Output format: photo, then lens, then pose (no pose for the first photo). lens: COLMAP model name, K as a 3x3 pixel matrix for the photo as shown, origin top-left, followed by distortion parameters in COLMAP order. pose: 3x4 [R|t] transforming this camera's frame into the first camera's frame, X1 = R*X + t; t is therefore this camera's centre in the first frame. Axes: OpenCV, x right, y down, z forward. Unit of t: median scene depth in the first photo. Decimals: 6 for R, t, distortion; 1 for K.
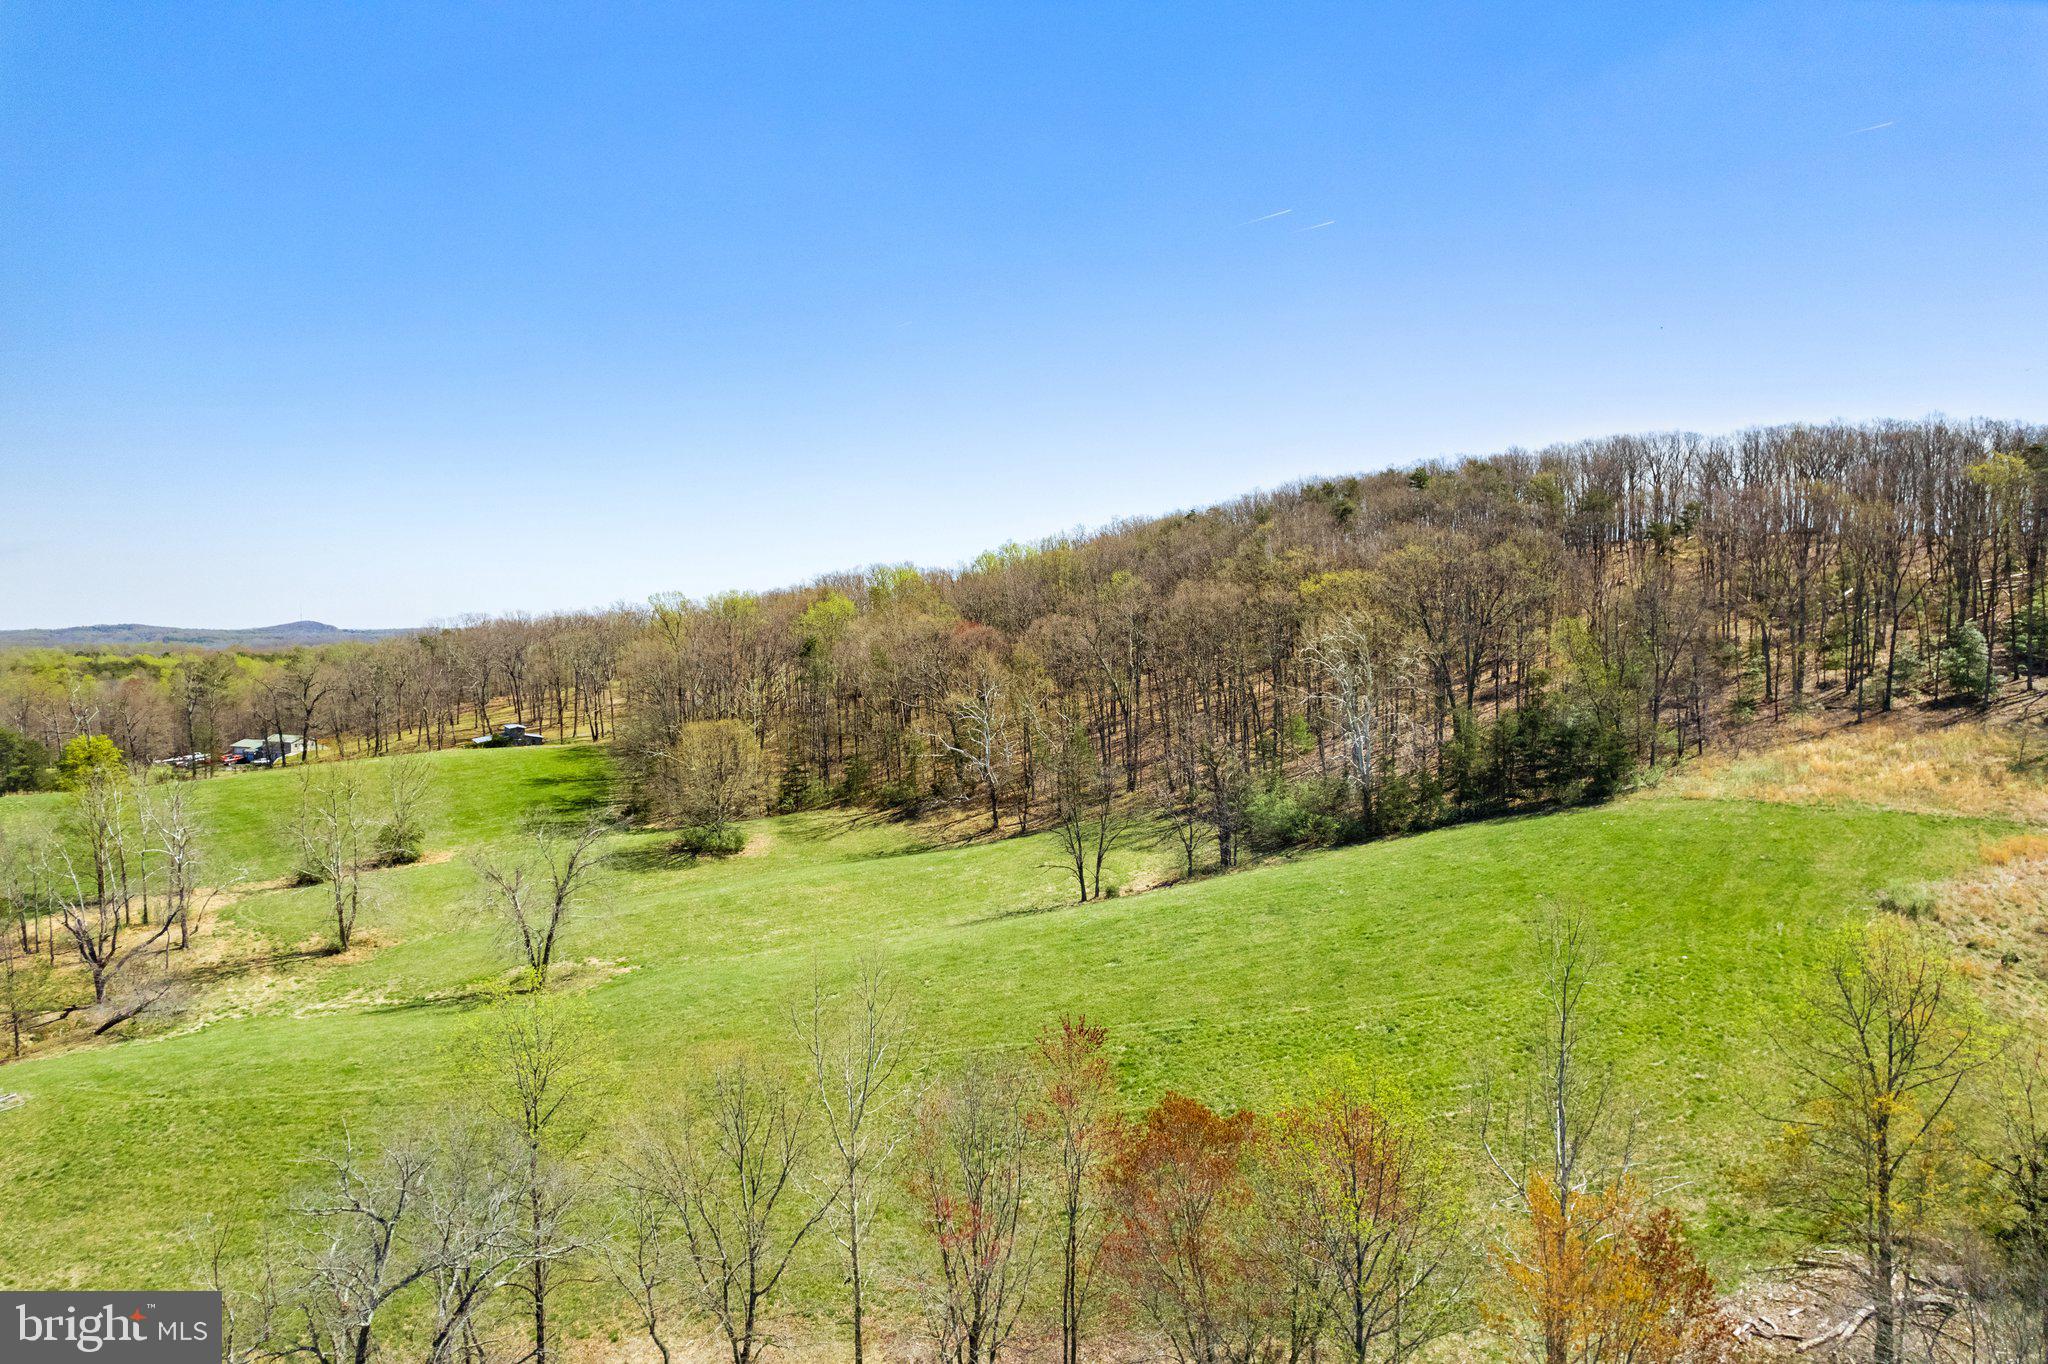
lens RADIAL K [[1299.2, 0, 1031.2], [0, 1299.2, 679.9], [0, 0, 1]] dist [-0.077020, 0.068398]
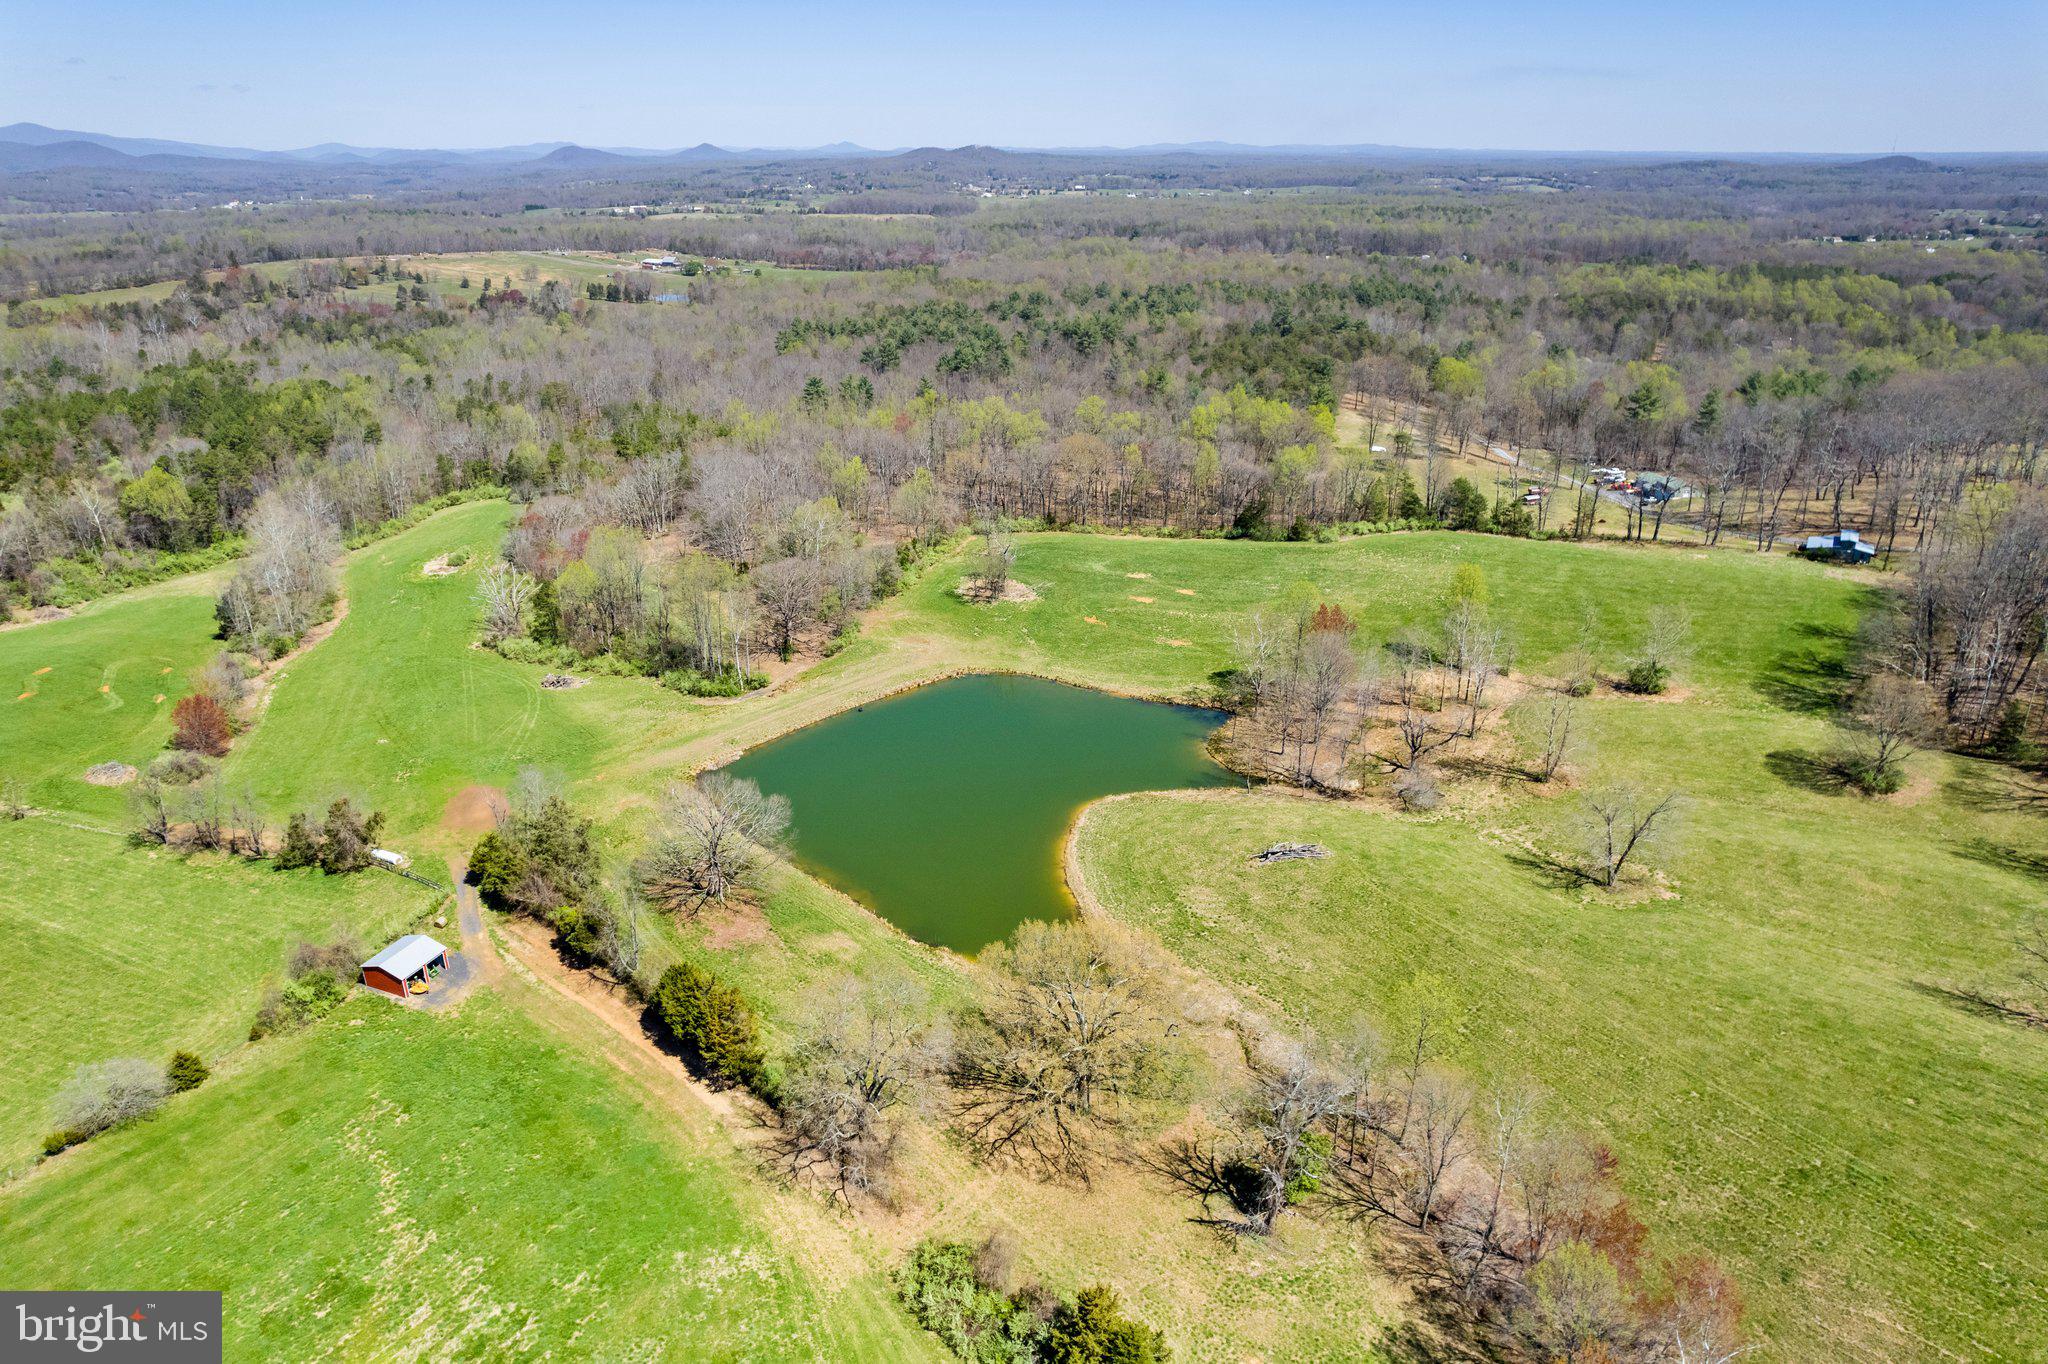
lens RADIAL K [[1299.2, 0, 1031.2], [0, 1299.2, 679.9], [0, 0, 1]] dist [-0.077020, 0.068398]
pose [[0.474151, 0.335675, -0.813943, 0.307838], [-0.044827, 0.932474, 0.358445, -0.340471], [0.879301, -0.133471, 0.457181, -0.188256]]
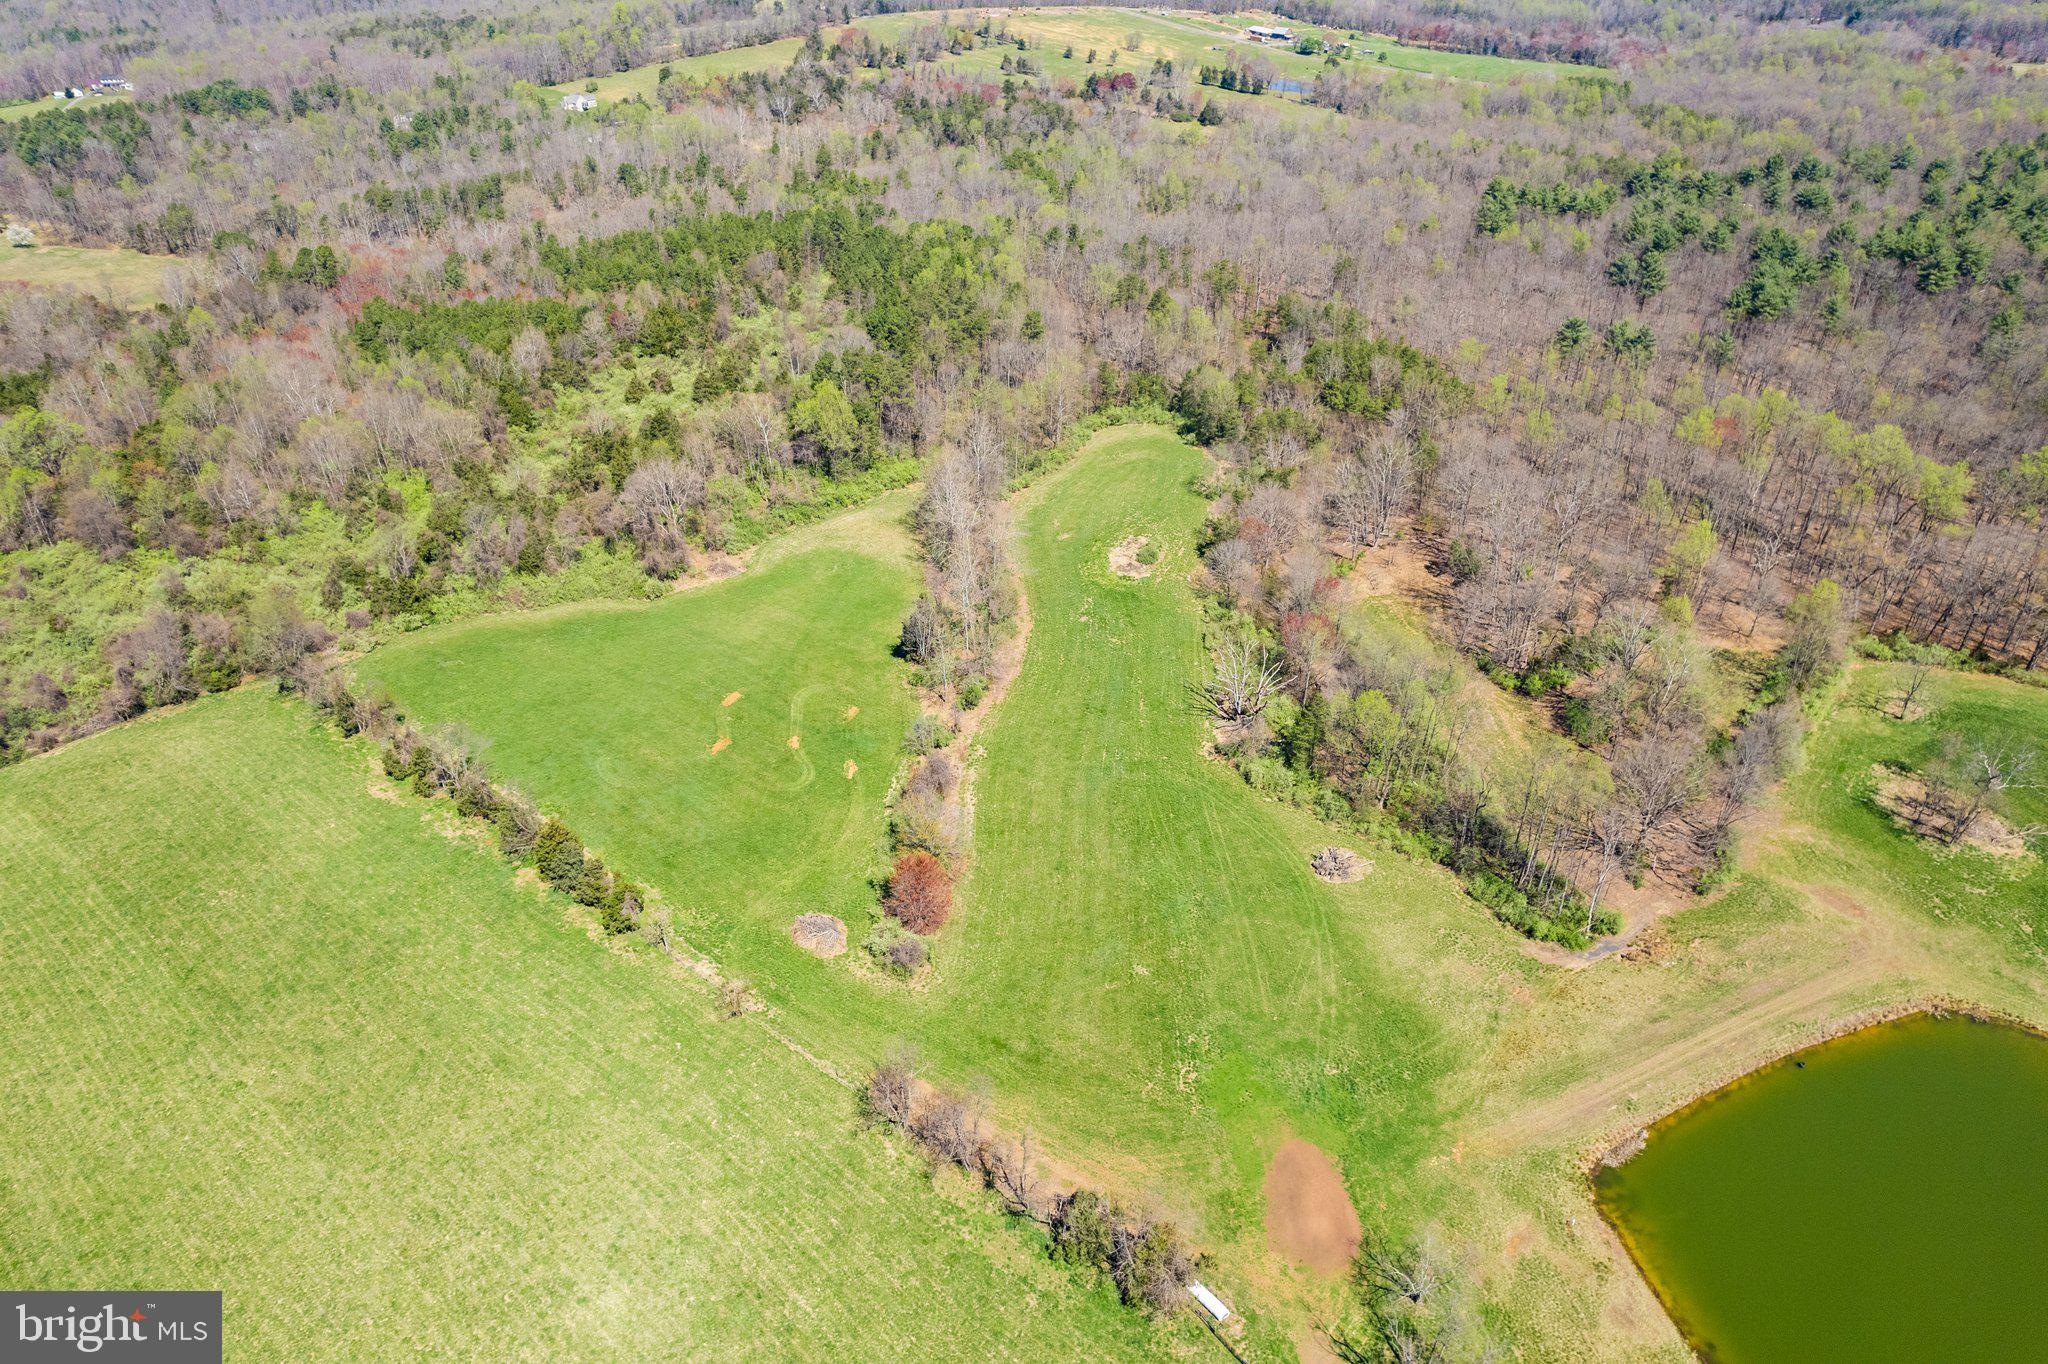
lens RADIAL K [[1299.8, 0, 1088.9], [0, 1299.8, 682.3], [0, 0, 1]] dist [-0.078558, 0.072134]
pose [[0.141404, 0.539620, -0.829949, -0.392170], [-0.049645, 0.841184, 0.538466, -0.530894], [0.988706, -0.034938, 0.145736, -0.374697]]
